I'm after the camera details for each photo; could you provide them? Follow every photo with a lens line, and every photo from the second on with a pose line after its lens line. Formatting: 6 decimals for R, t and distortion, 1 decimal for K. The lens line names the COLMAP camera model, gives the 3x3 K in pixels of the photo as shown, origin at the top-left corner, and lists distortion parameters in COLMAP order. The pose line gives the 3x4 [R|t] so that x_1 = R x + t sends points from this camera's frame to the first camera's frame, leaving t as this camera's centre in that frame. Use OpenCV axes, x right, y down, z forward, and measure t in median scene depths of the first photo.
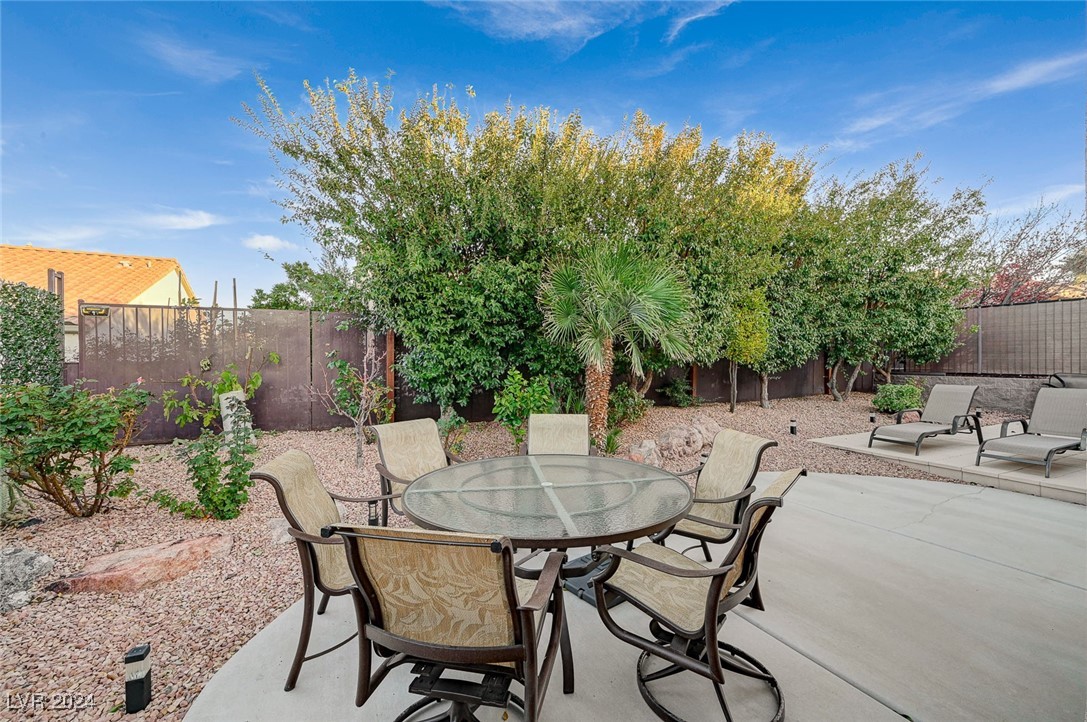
lens RADIAL K [[427.5, 0, 545.3], [0, 427.5, 361.1], [0, 0, 1]] dist [0.000468, 0.000099]
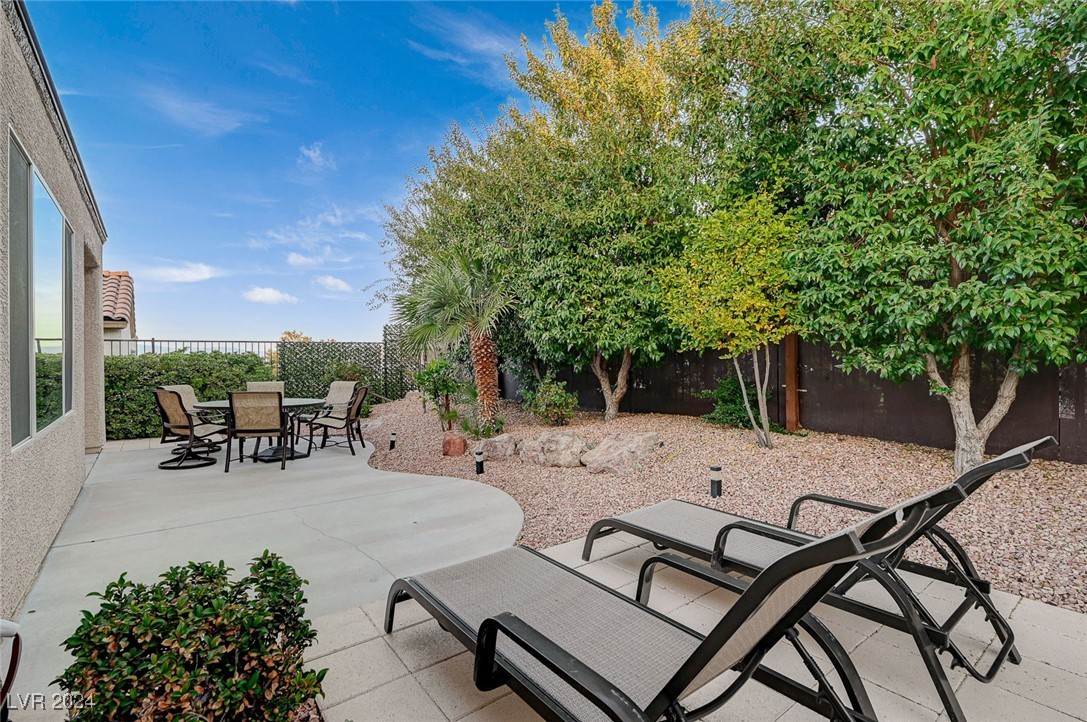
lens RADIAL K [[496.3, 0, 543.4], [0, 496.3, 362.0], [0, 0, 1]] dist [0.005461, -0.000713]
pose [[0.214008, 0.007037, -0.976807, 1.018756], [-0.001362, 0.999975, 0.006906, 0.013680], [0.976831, -0.000148, 0.214012, 0.643358]]
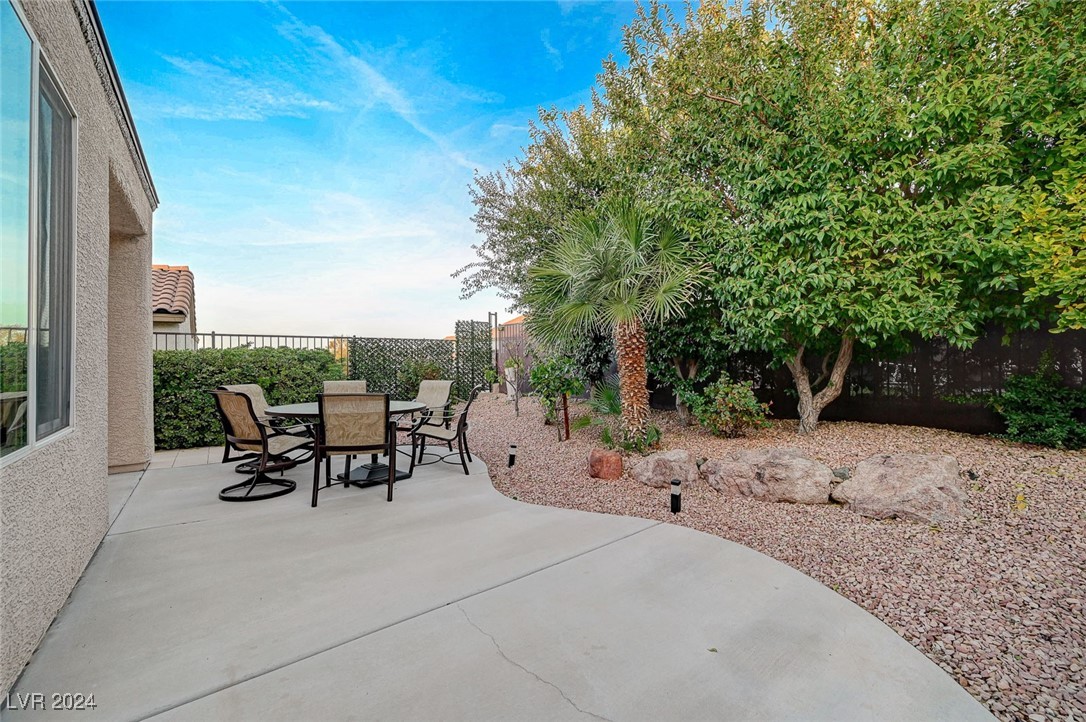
lens RADIAL K [[427.1, 0, 547.0], [0, 427.1, 362.3], [0, 0, 1]] dist [0.000468, 0.000099]
pose [[0.211355, 0.000009, -0.977409, 0.677502], [-0.002862, 0.999996, -0.000609, 0.030520], [0.977405, 0.002926, 0.211354, 0.479984]]
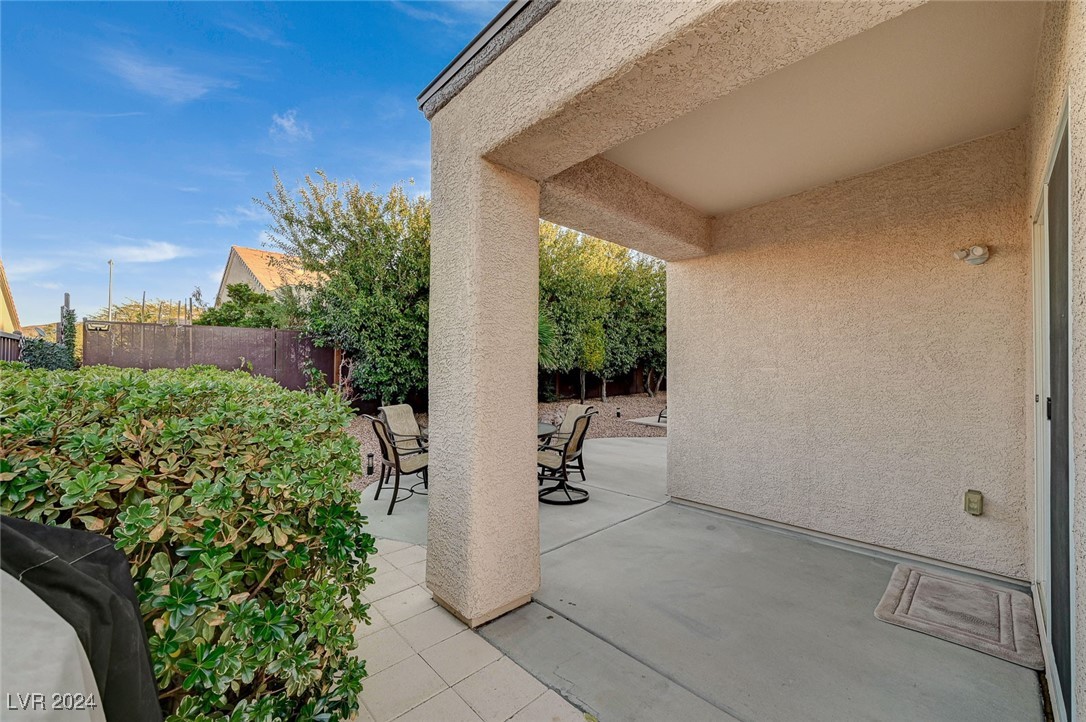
lens RADIAL K [[427.1, 0, 541.9], [0, 427.1, 362.9], [0, 0, 1]] dist [0.000468, 0.000099]
pose [[0.954666, 0.006404, 0.297610, -0.125721], [-0.002518, 0.999907, -0.013438, -0.001545], [-0.297668, 0.012080, 0.954593, -0.348739]]
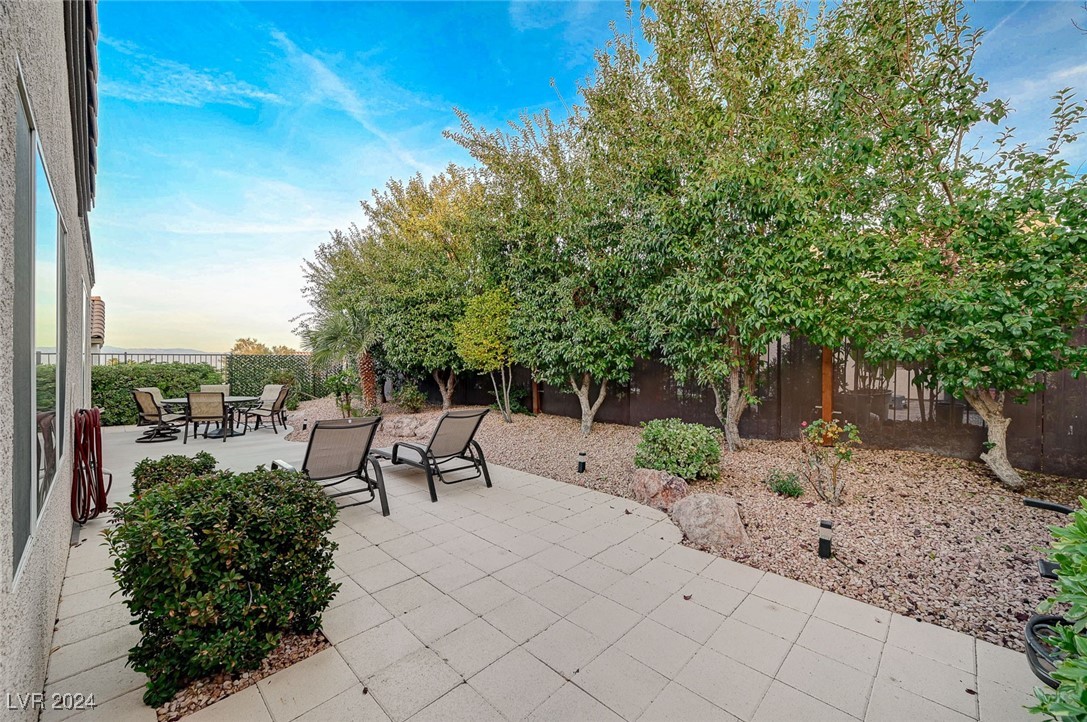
lens RADIAL K [[427.5, 0, 544.7], [0, 427.5, 361.1], [0, 0, 1]] dist [0.000468, 0.000099]
pose [[0.342710, 0.000488, -0.939441, 1.435420], [-0.009424, 0.999951, -0.002918, -0.015515], [0.939394, 0.009854, 0.342698, 0.791400]]
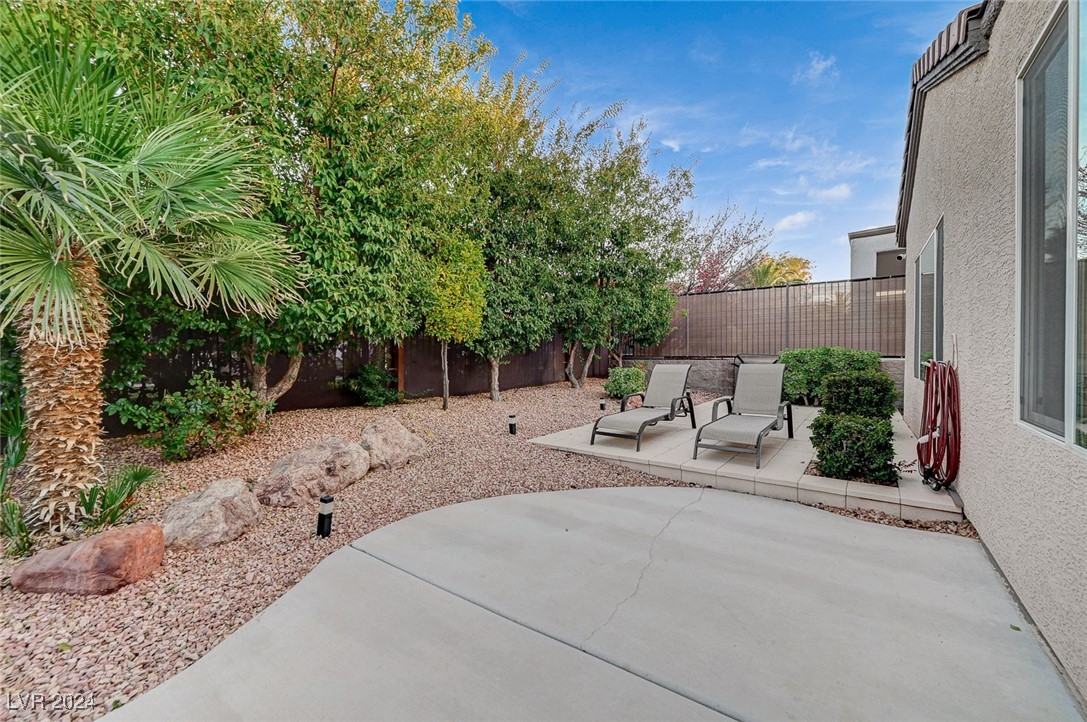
lens RADIAL K [[427.5, 0, 545.2], [0, 427.5, 365.4], [0, 0, 1]] dist [0.000468, 0.000099]
pose [[0.885100, -0.019522, 0.464992, 0.262114], [0.010355, 0.999699, 0.022262, 0.030875], [-0.465286, -0.014889, 0.885035, 0.284064]]
